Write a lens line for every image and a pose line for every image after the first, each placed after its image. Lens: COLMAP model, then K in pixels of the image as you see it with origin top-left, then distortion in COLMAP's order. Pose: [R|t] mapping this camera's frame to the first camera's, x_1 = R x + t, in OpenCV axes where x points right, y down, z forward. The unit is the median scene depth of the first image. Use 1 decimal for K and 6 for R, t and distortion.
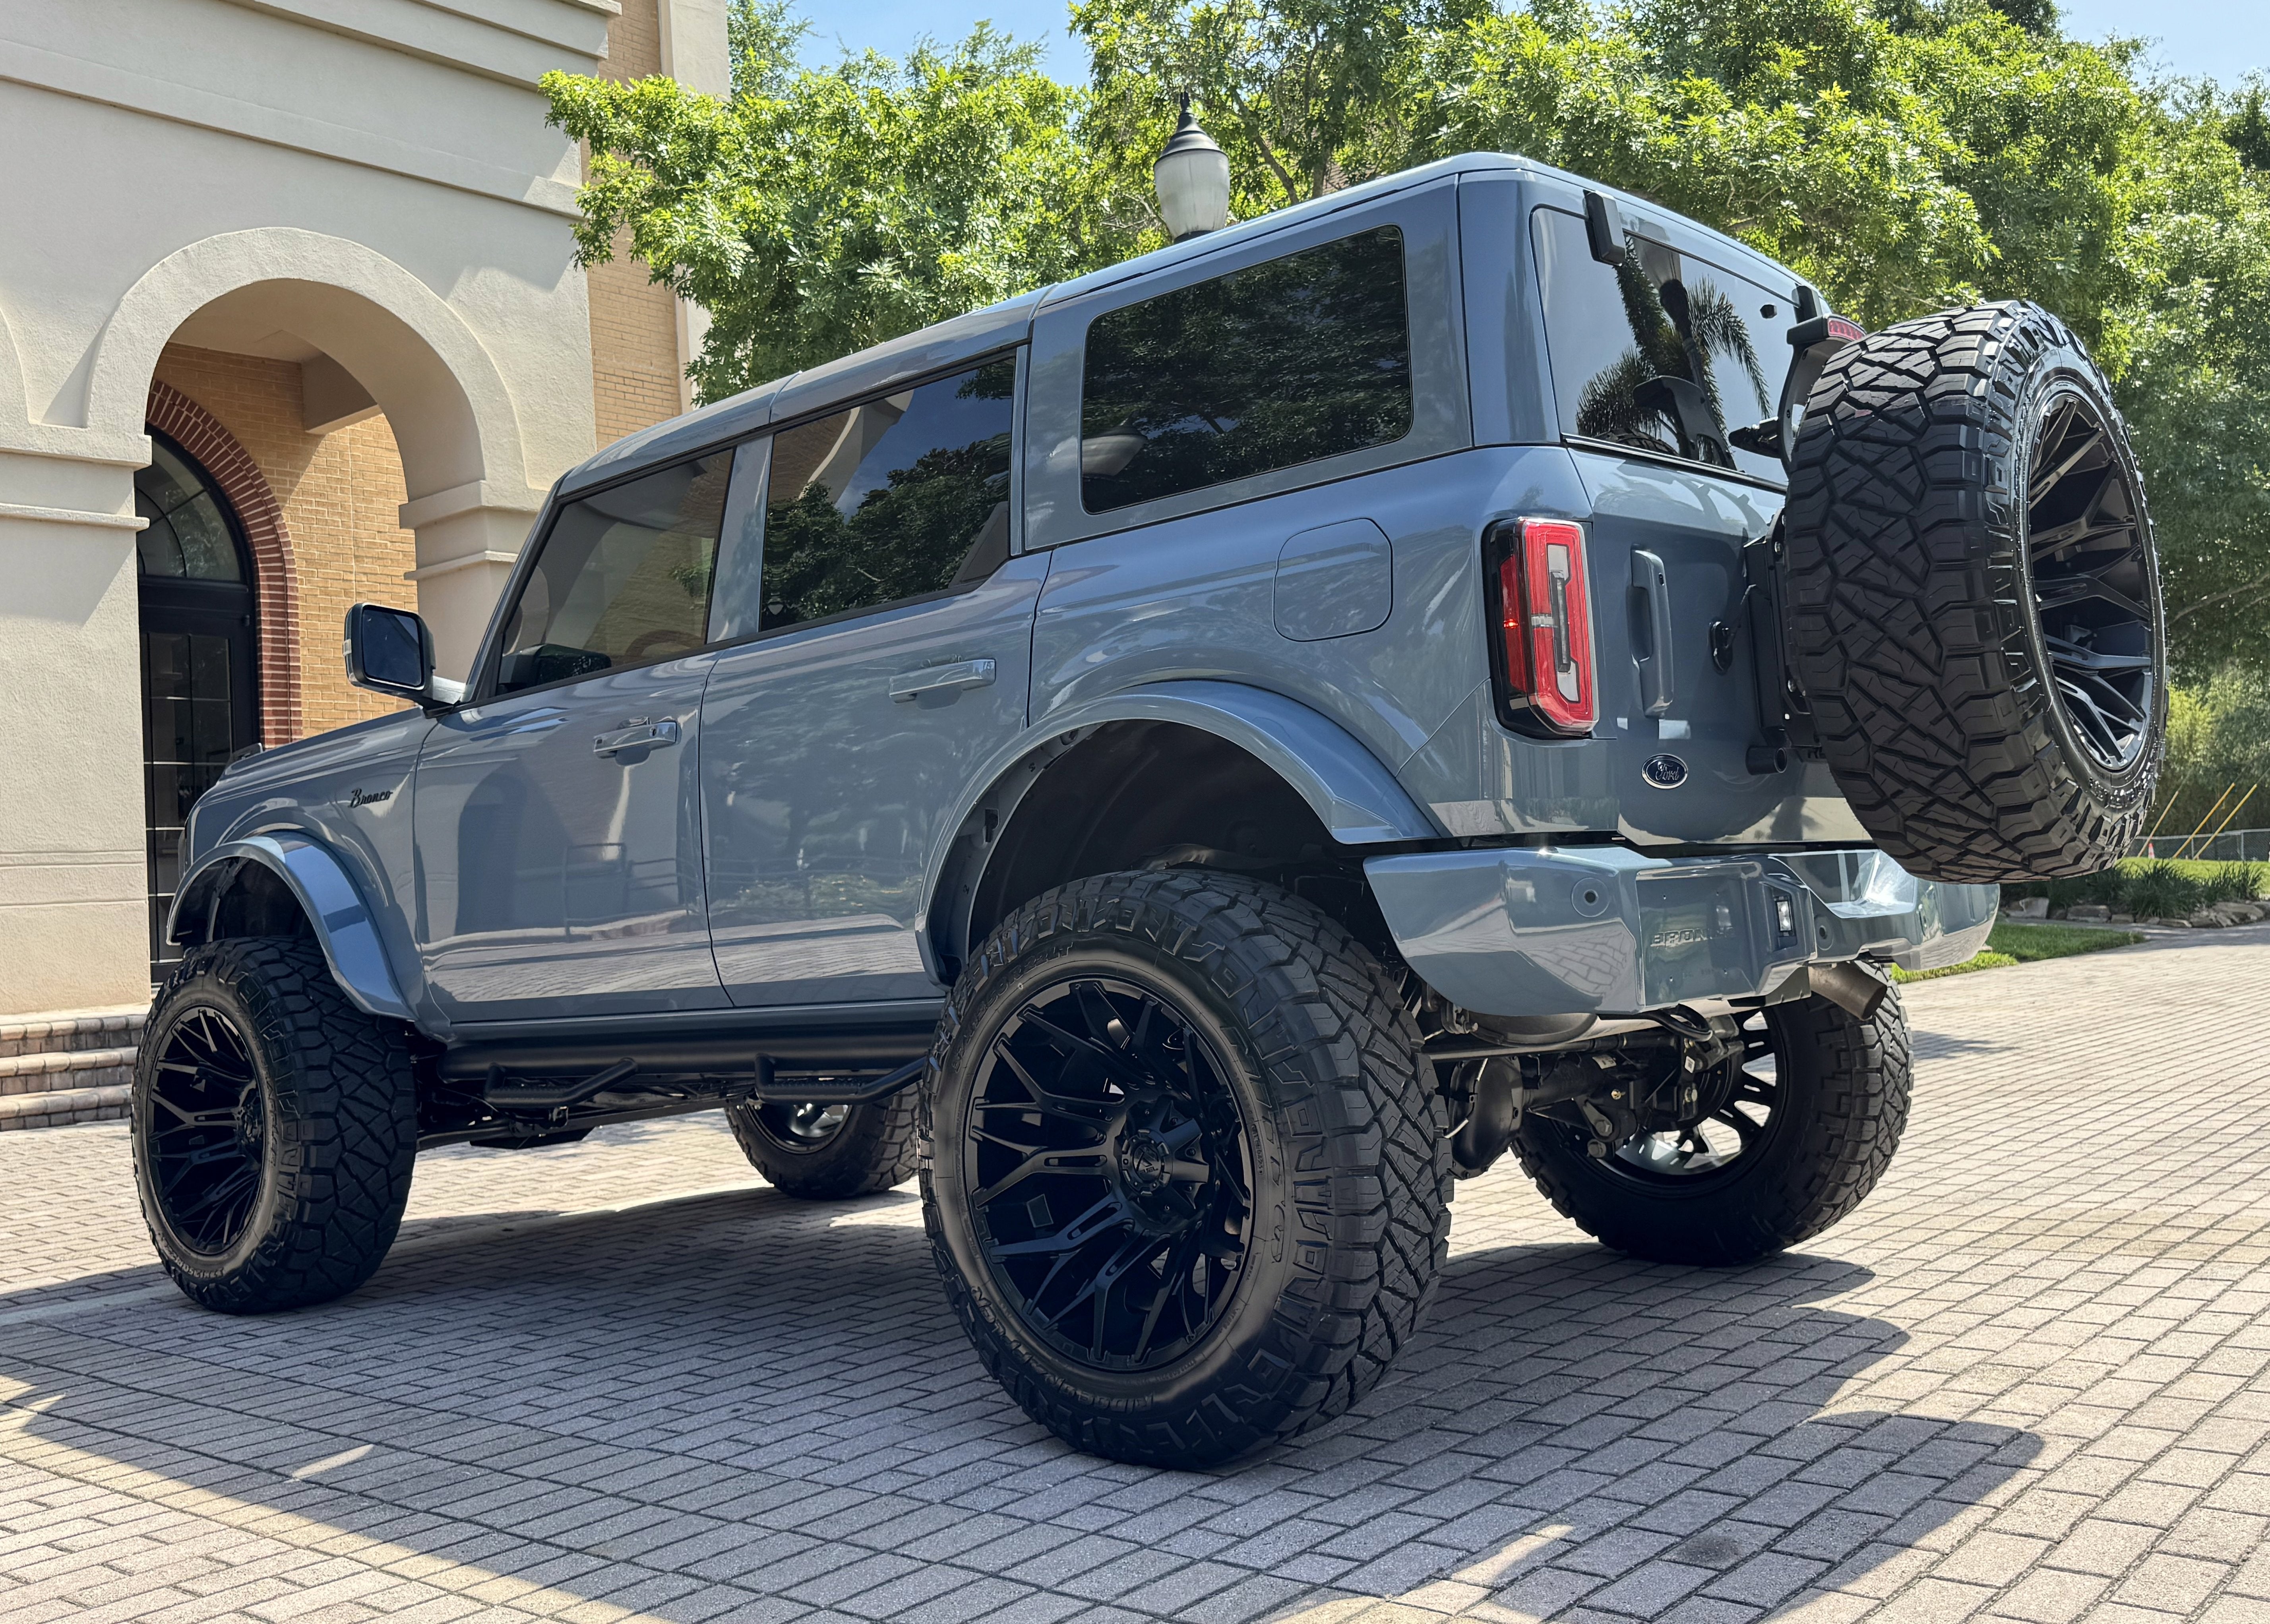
lens RADIAL K [[2079.8, 0, 1133.2], [0, 2079.8, 810.0], [0, 0, 1]] dist [0.006361, 0.000000]
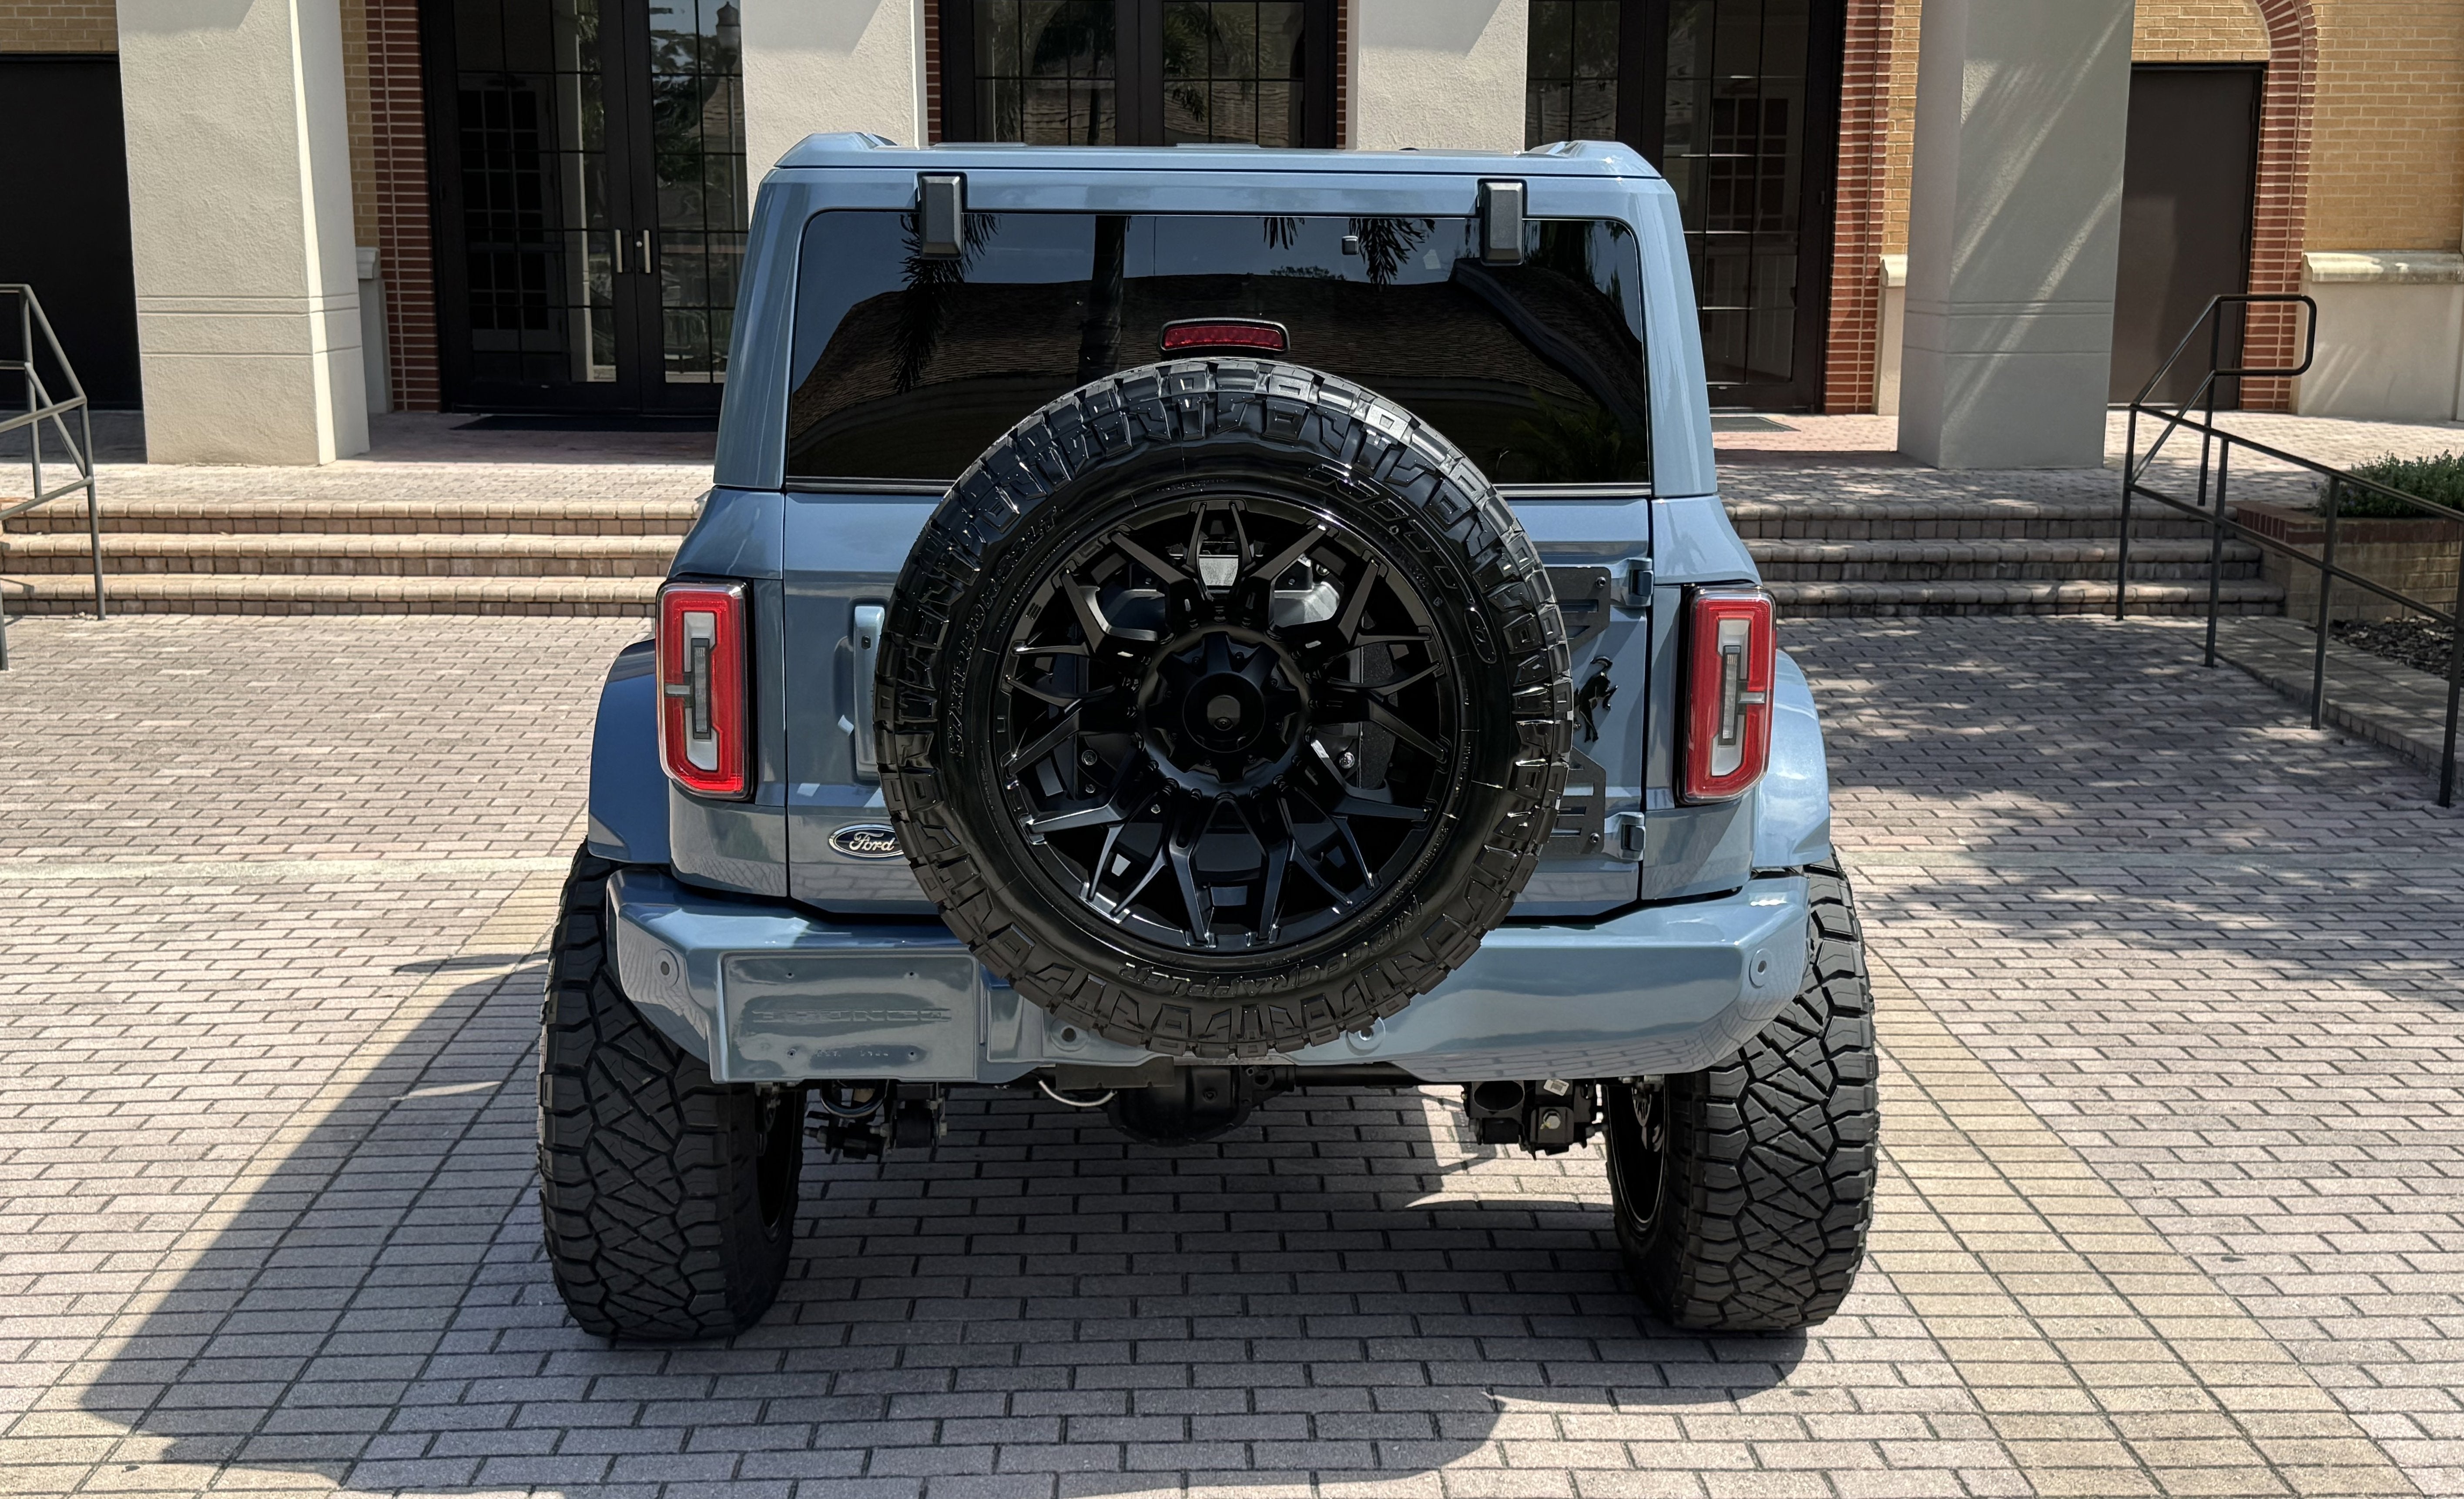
lens RADIAL K [[2681.4, 0, 1233.1], [0, 2681.4, 746.6], [0, 0, 1]] dist [0.085157, 0.000000]
pose [[0.680584, 0.200413, -0.704727, 1.118708], [-0.013937, 0.965229, 0.261035, -0.349637], [0.732538, -0.167835, 0.659712, 0.291702]]
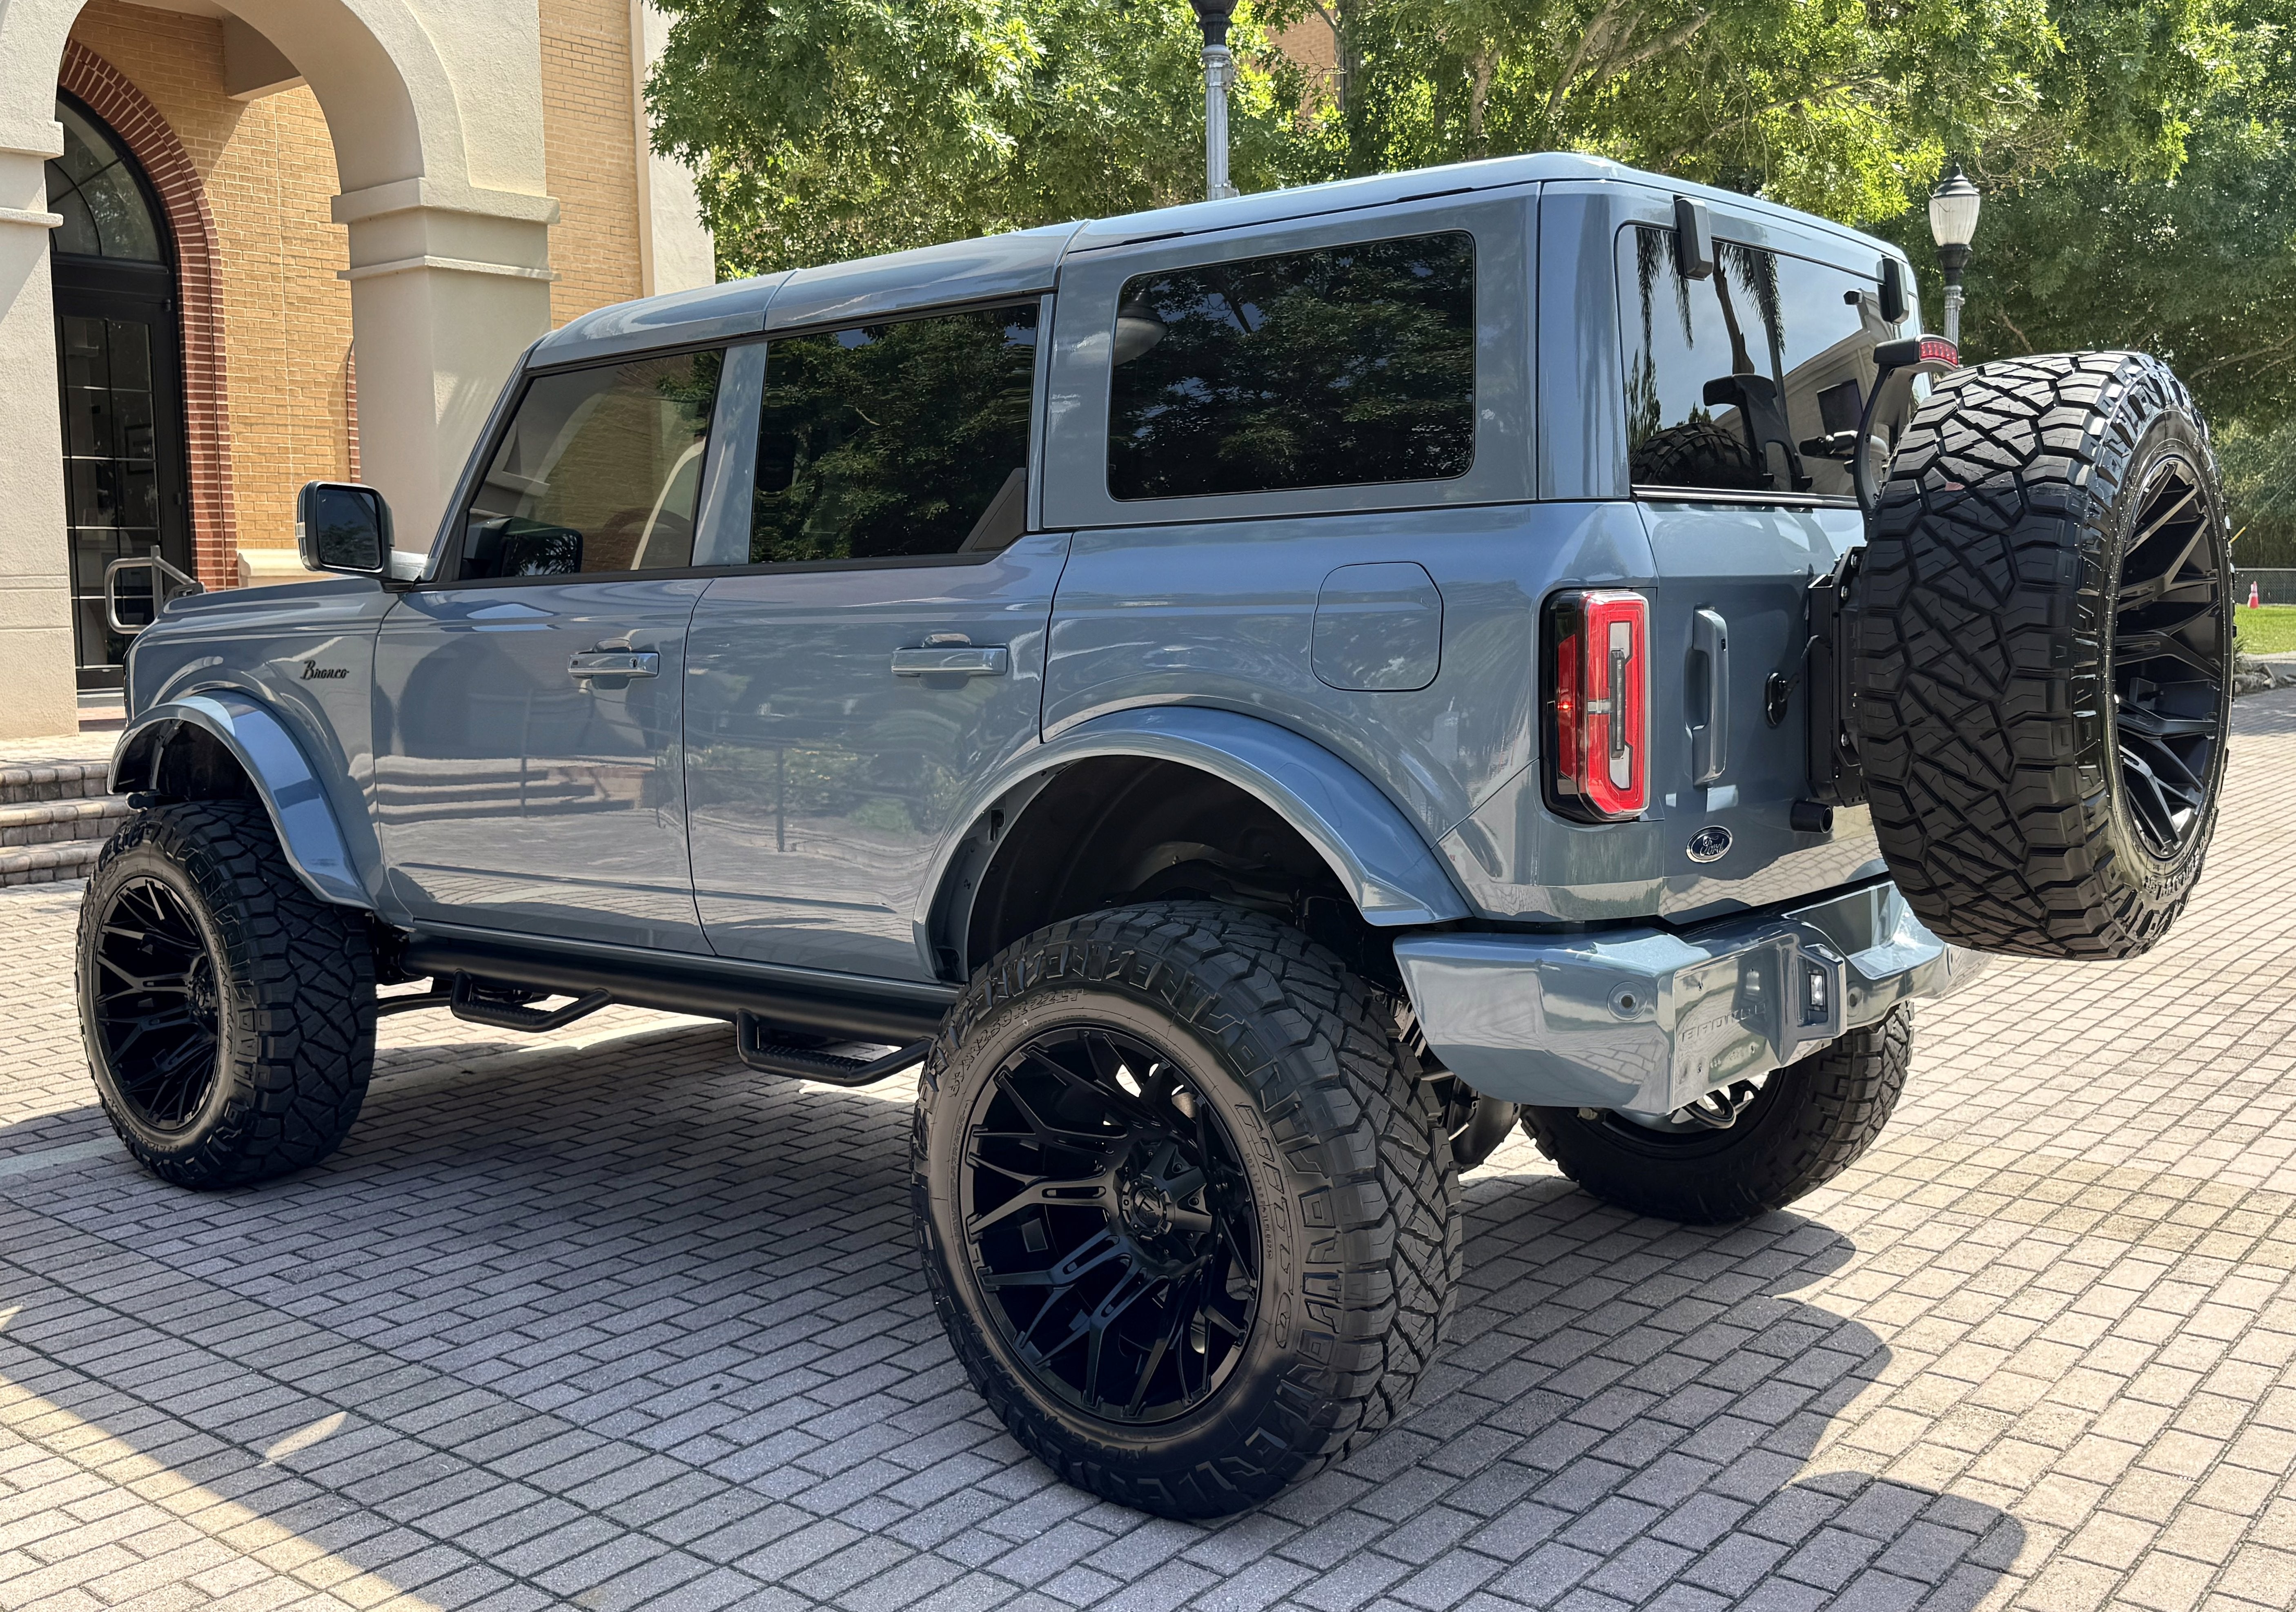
lens RADIAL K [[2130.1, 0, 1149.2], [0, 2130.1, 807.5], [0, 0, 1]] dist [0.006969, 0.000000]
pose [[0.998524, 0.043577, 0.032429, -0.031994], [-0.047970, 0.987508, 0.150090, -0.158648], [-0.025484, -0.151424, 0.988140, 0.036706]]
